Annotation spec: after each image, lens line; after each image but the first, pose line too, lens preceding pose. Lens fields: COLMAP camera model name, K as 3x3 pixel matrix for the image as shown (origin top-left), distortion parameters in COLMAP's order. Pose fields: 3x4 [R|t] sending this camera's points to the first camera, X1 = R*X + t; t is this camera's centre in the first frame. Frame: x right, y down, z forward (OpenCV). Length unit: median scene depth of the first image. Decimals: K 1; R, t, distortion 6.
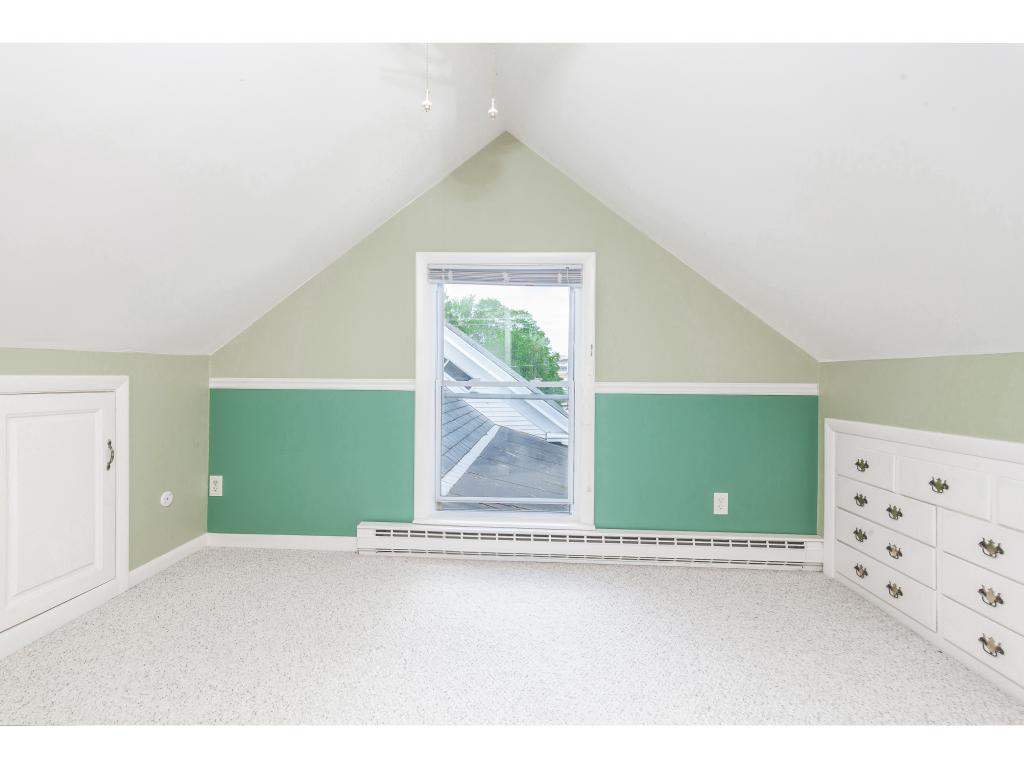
lens RADIAL K [[475.7, 0, 512.0], [0, 475.7, 384.0], [0, 0, 1]] dist [0.000419, -0.020673]
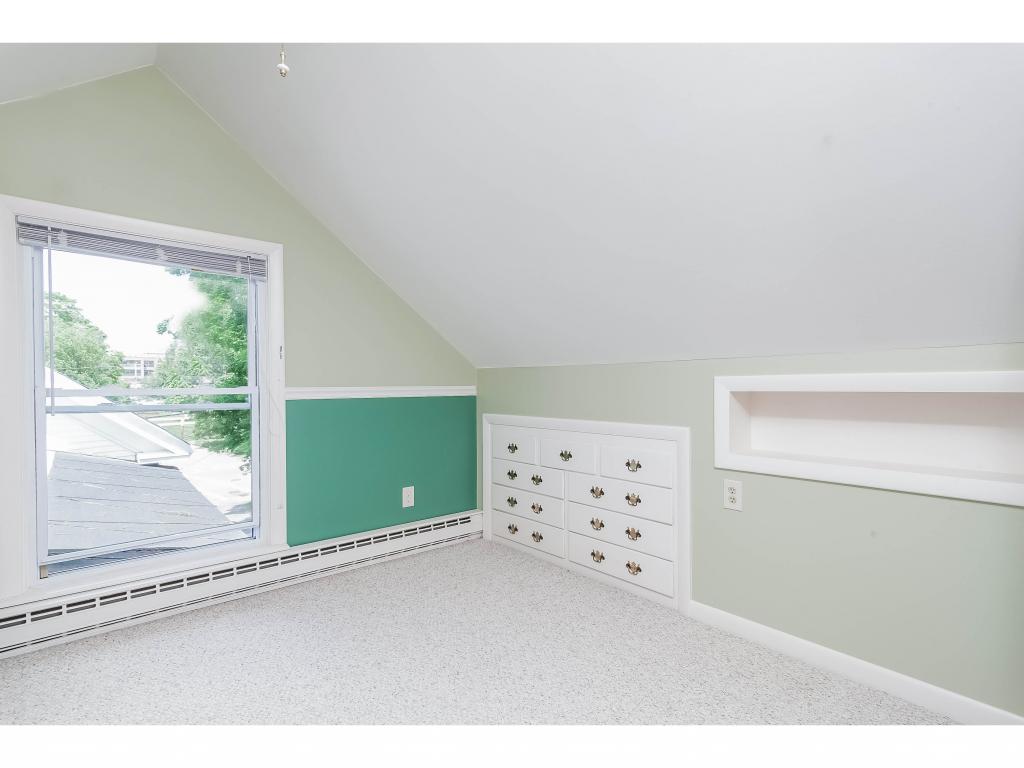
lens RADIAL K [[494.8, 0, 510.2], [0, 494.8, 391.5], [0, 0, 1]] dist [-0.000038, -0.000289]
pose [[0.713600, -0.020185, 0.700263, -0.187746], [0.017477, 0.999787, 0.011009, 0.000849], [-0.700335, 0.004383, 0.713801, 0.021112]]
